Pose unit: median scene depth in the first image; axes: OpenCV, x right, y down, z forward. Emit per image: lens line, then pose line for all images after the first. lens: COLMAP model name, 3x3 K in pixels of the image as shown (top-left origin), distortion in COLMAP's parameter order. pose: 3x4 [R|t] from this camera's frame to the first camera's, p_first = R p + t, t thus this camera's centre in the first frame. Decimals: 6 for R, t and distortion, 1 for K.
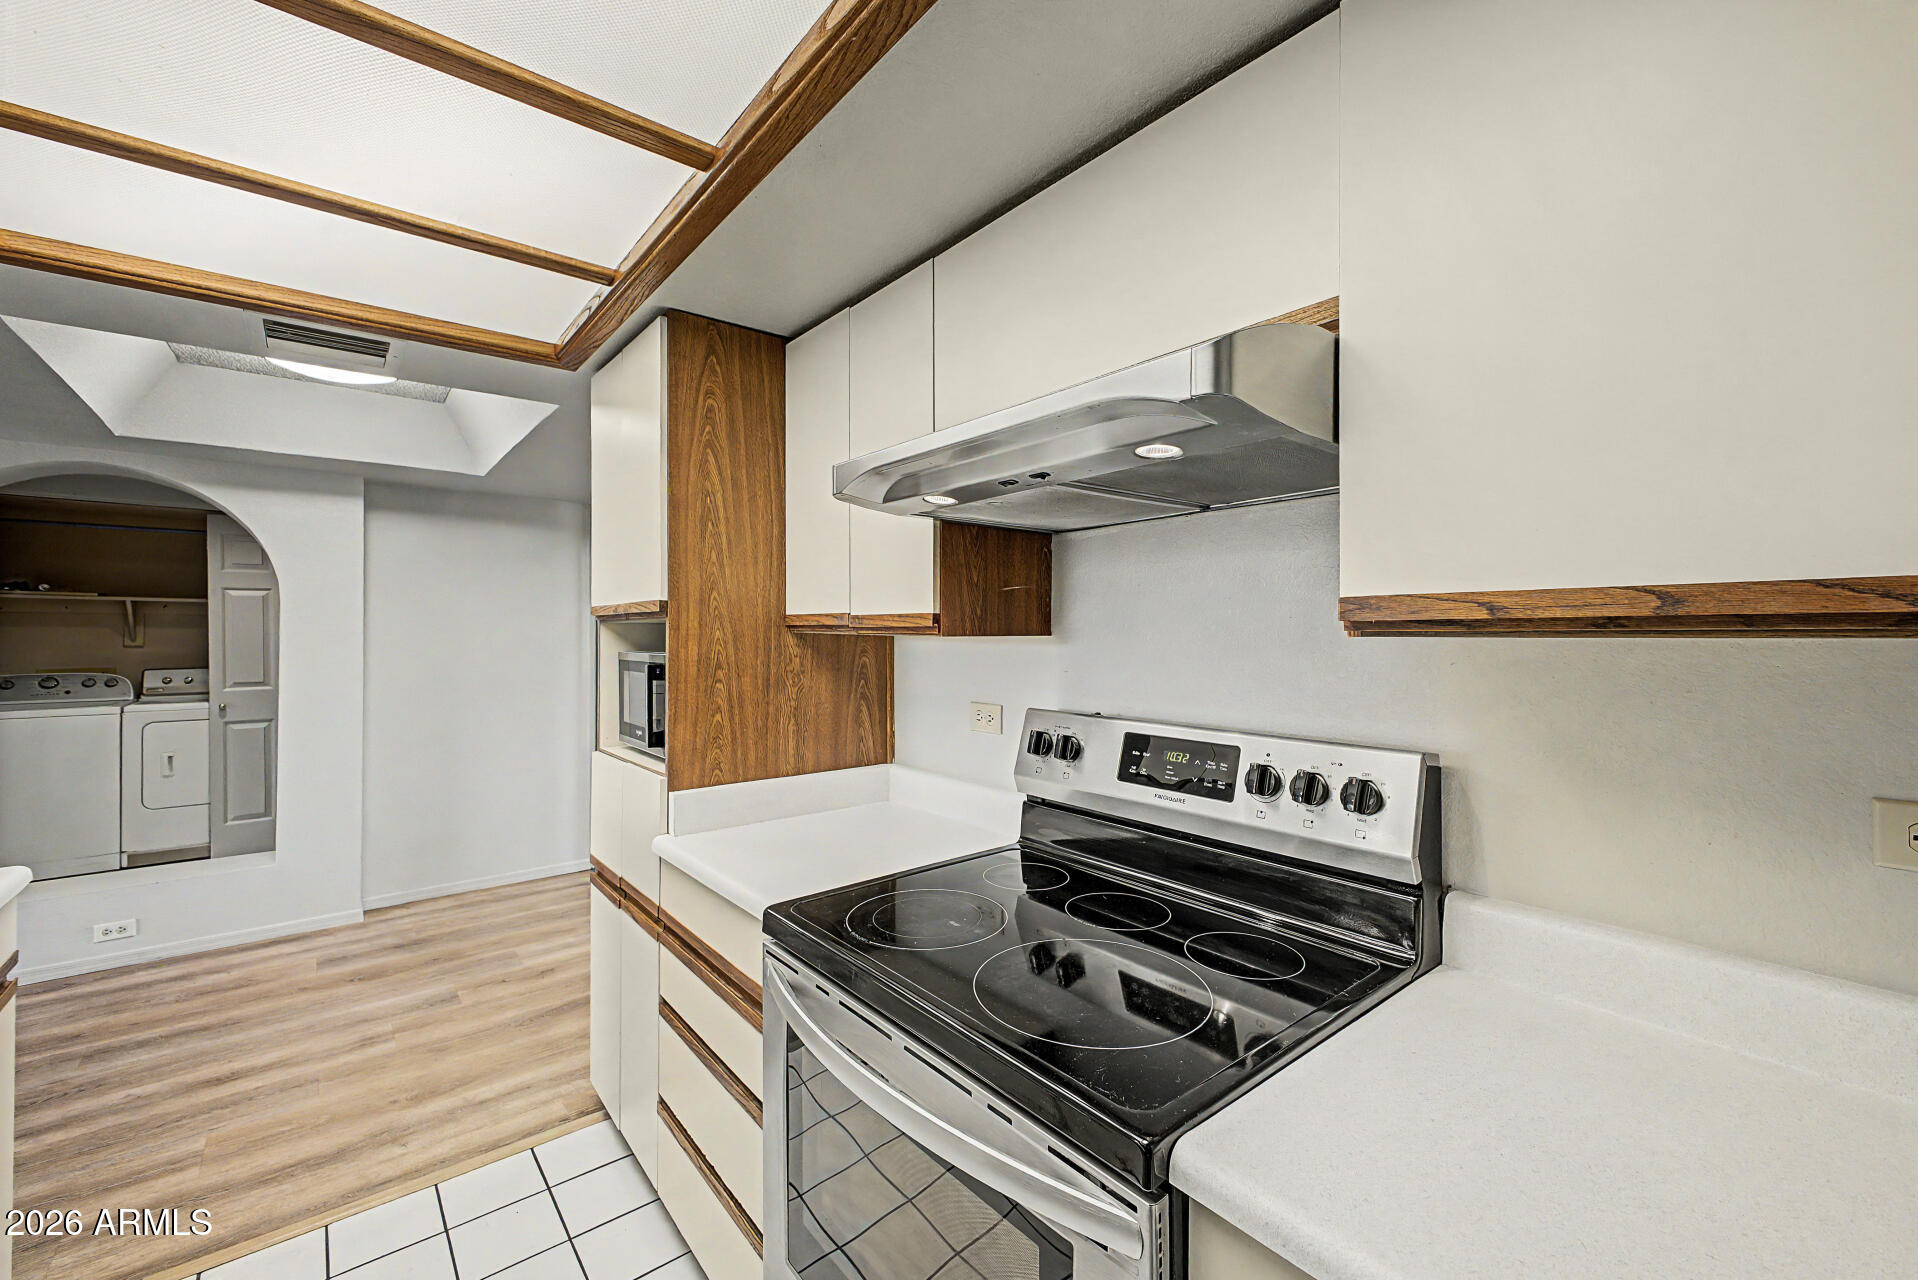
lens RADIAL K [[773.0, 0, 959.0], [0, 773.0, 631.2], [0, 0, 1]] dist [0.013387, -0.000125]
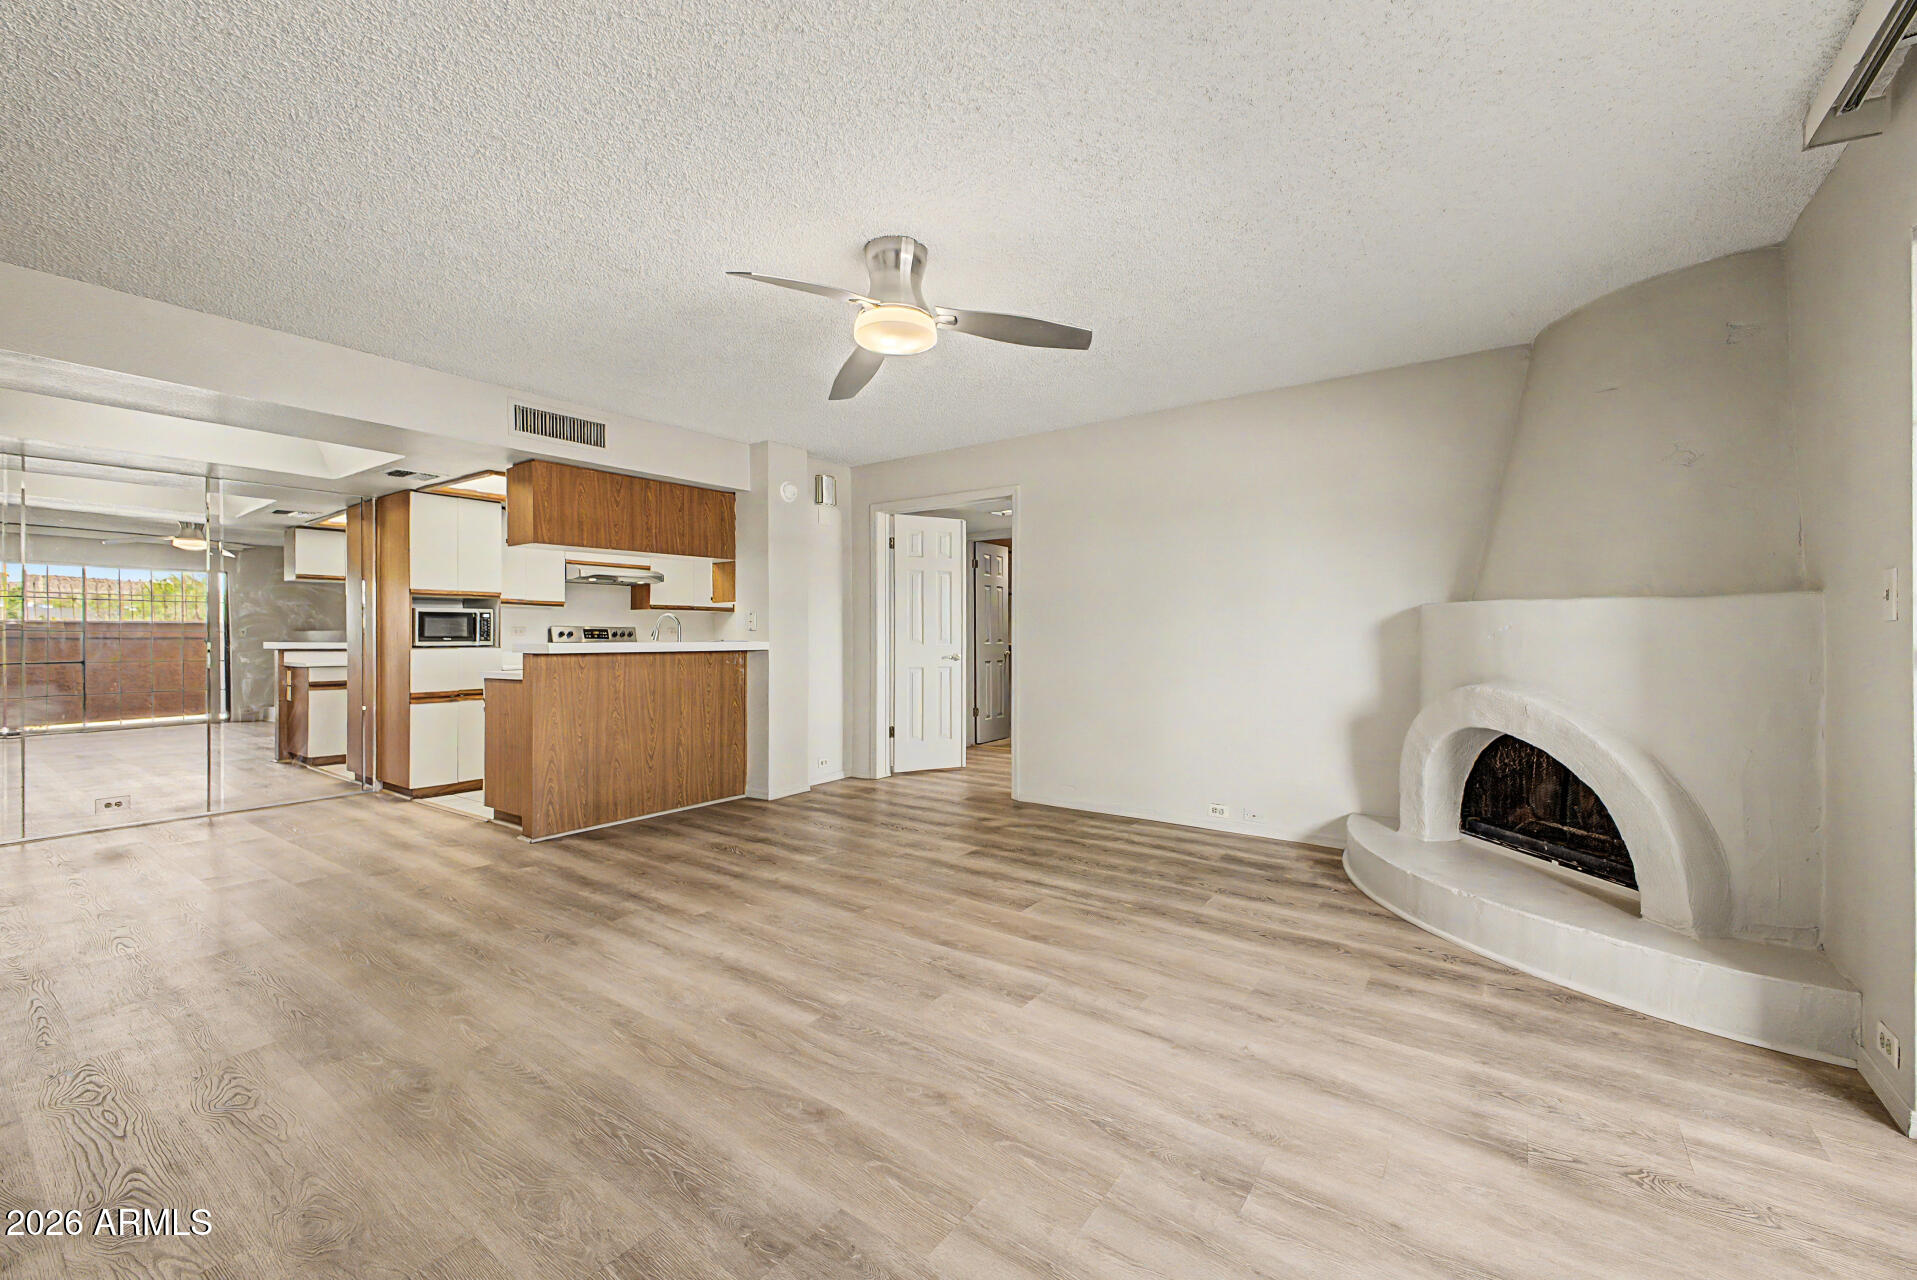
lens RADIAL K [[772.6, 0, 958.5], [0, 772.6, 631.2], [0, 0, 1]] dist [0.013387, -0.000125]
pose [[-0.258132, 0.007538, 0.966080, -2.155208], [0.003434, 0.999970, -0.006884, 0.080294], [-0.966103, 0.001541, -0.258151, 0.003551]]
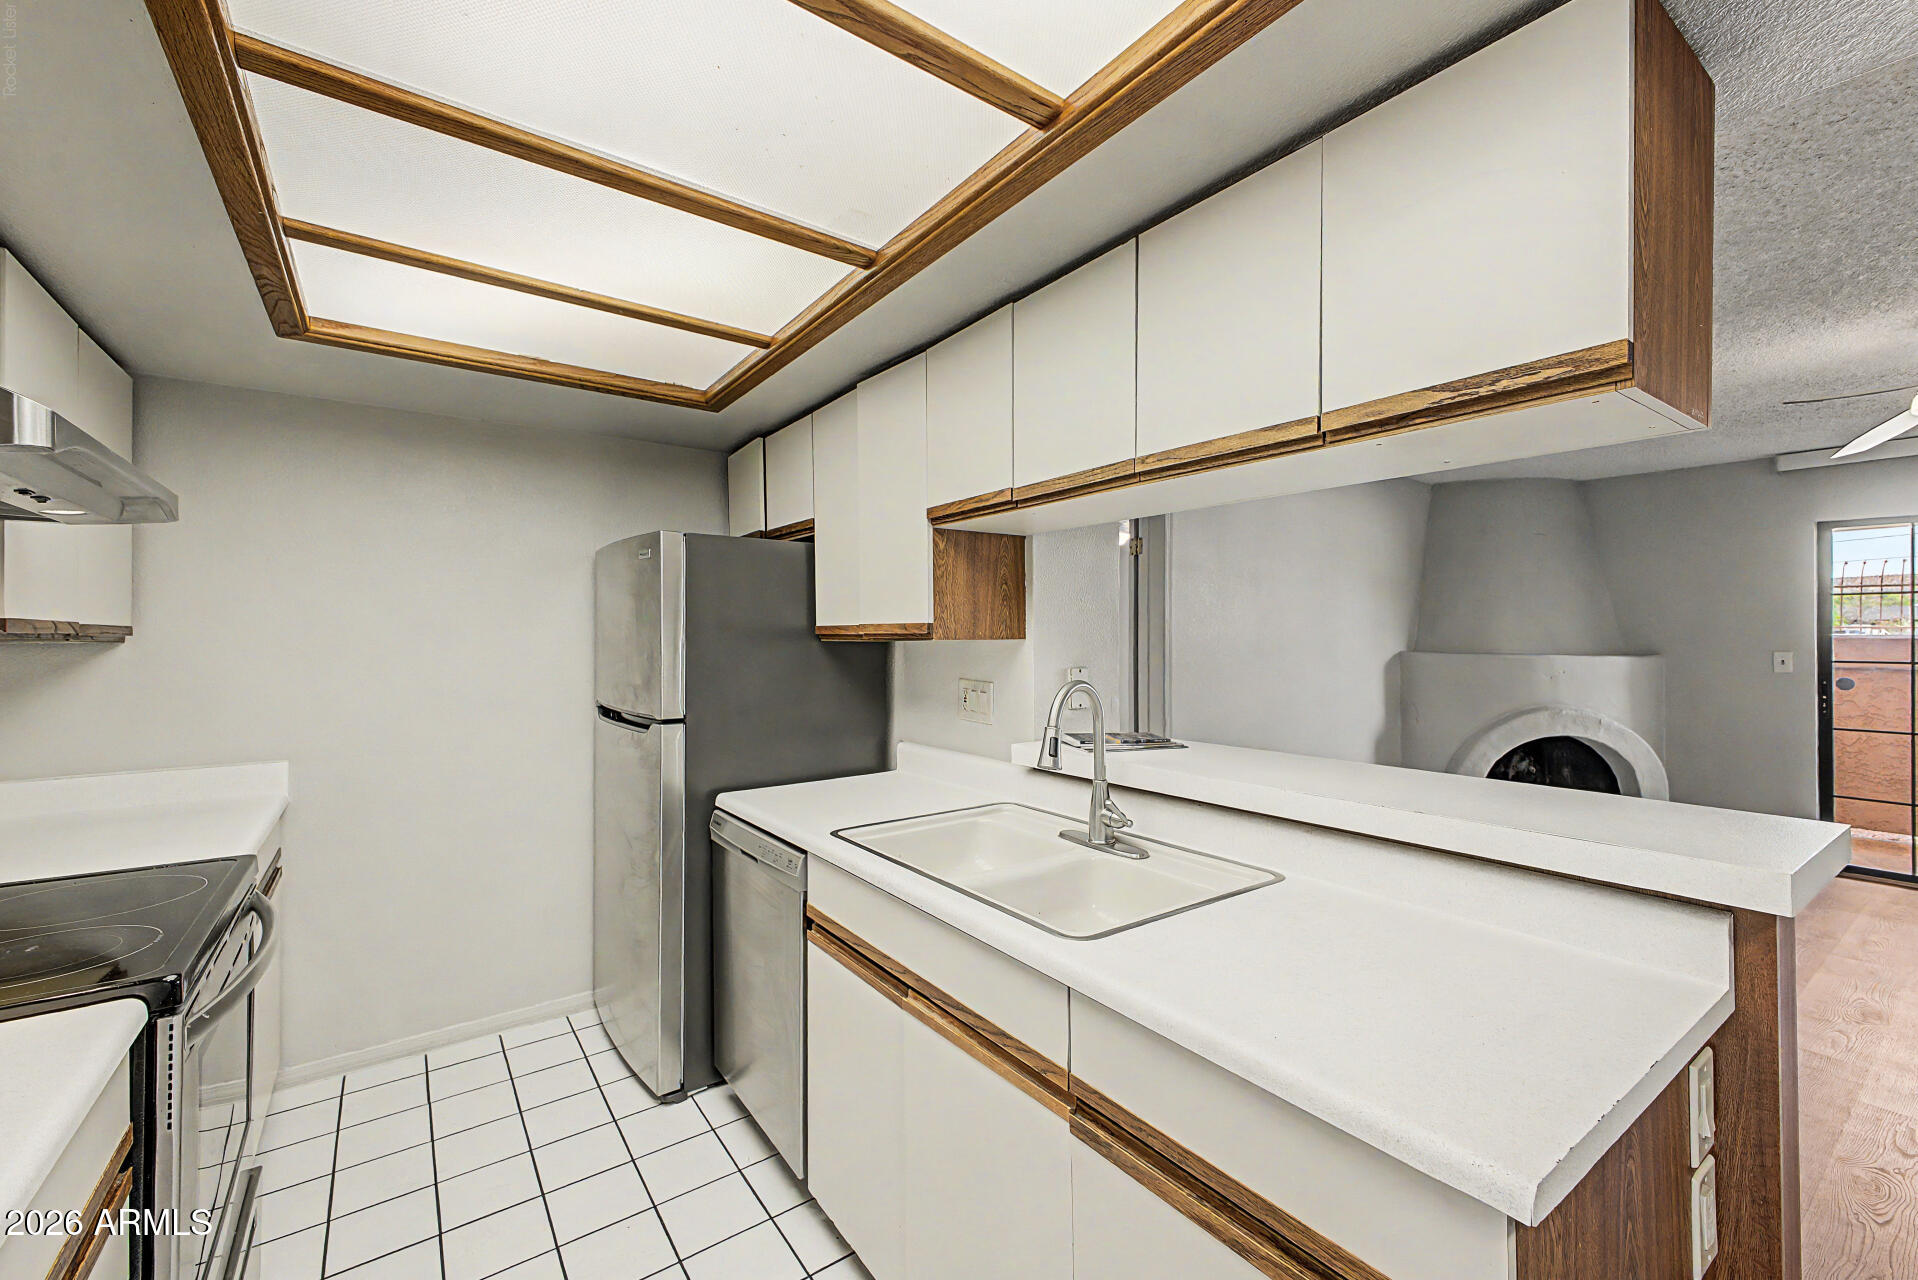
lens RADIAL K [[773.0, 0, 959.0], [0, 773.0, 631.2], [0, 0, 1]] dist [0.013387, -0.000125]
pose [[-0.998278, 0.008603, 0.058025, -0.436616], [0.007960, 0.999904, -0.011311, 0.004396], [-0.058117, -0.010829, -0.998251, 0.678140]]
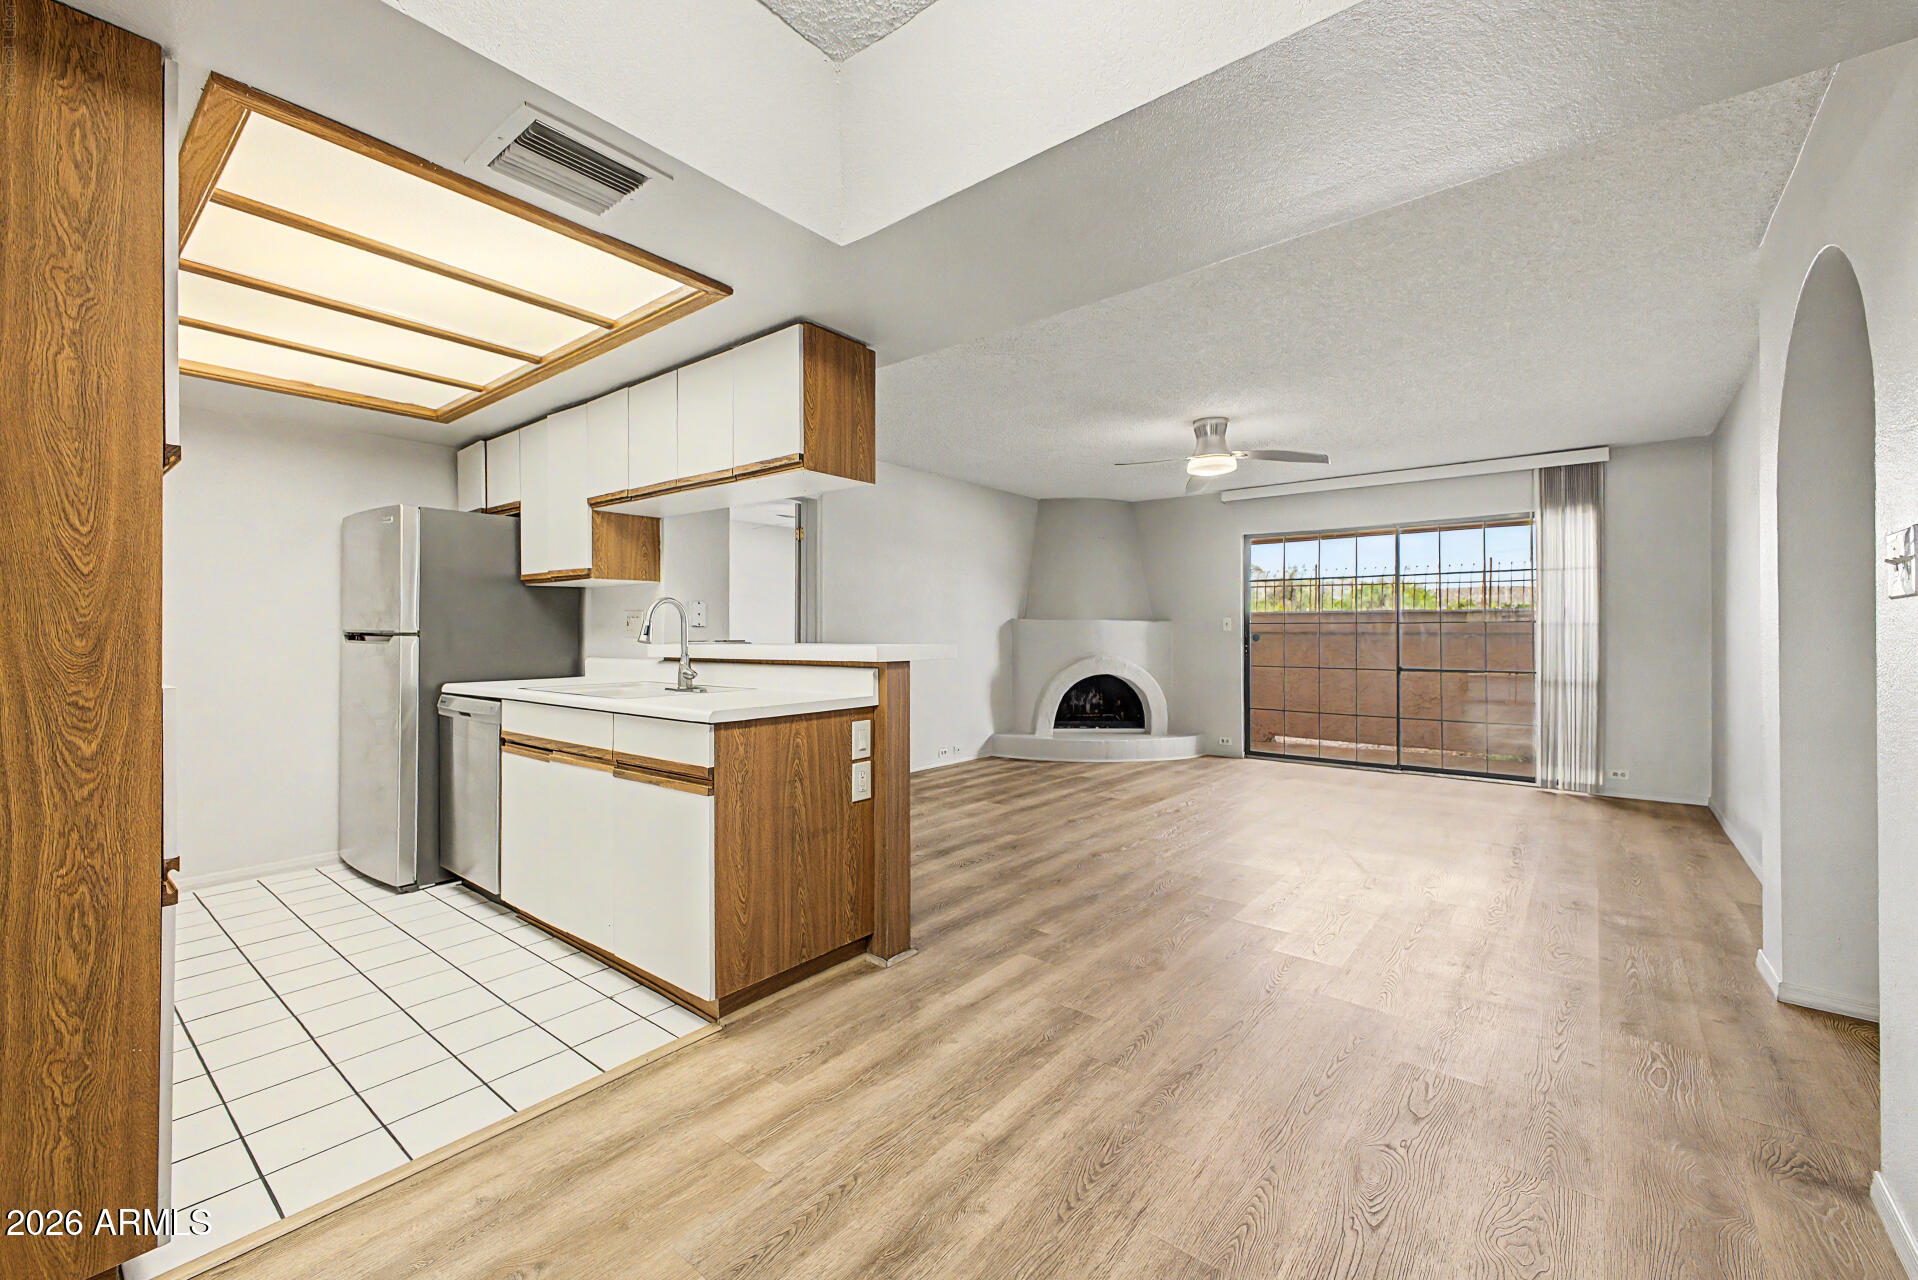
lens RADIAL K [[778.0, 0, 953.9], [0, 778.0, 628.3], [0, 0, 1]] dist [0.007862, -0.000017]
pose [[-0.979673, 0.002242, -0.200587, -0.637512], [0.003984, 0.999958, -0.008280, 0.079356], [0.200560, -0.008911, -0.979641, 1.155173]]
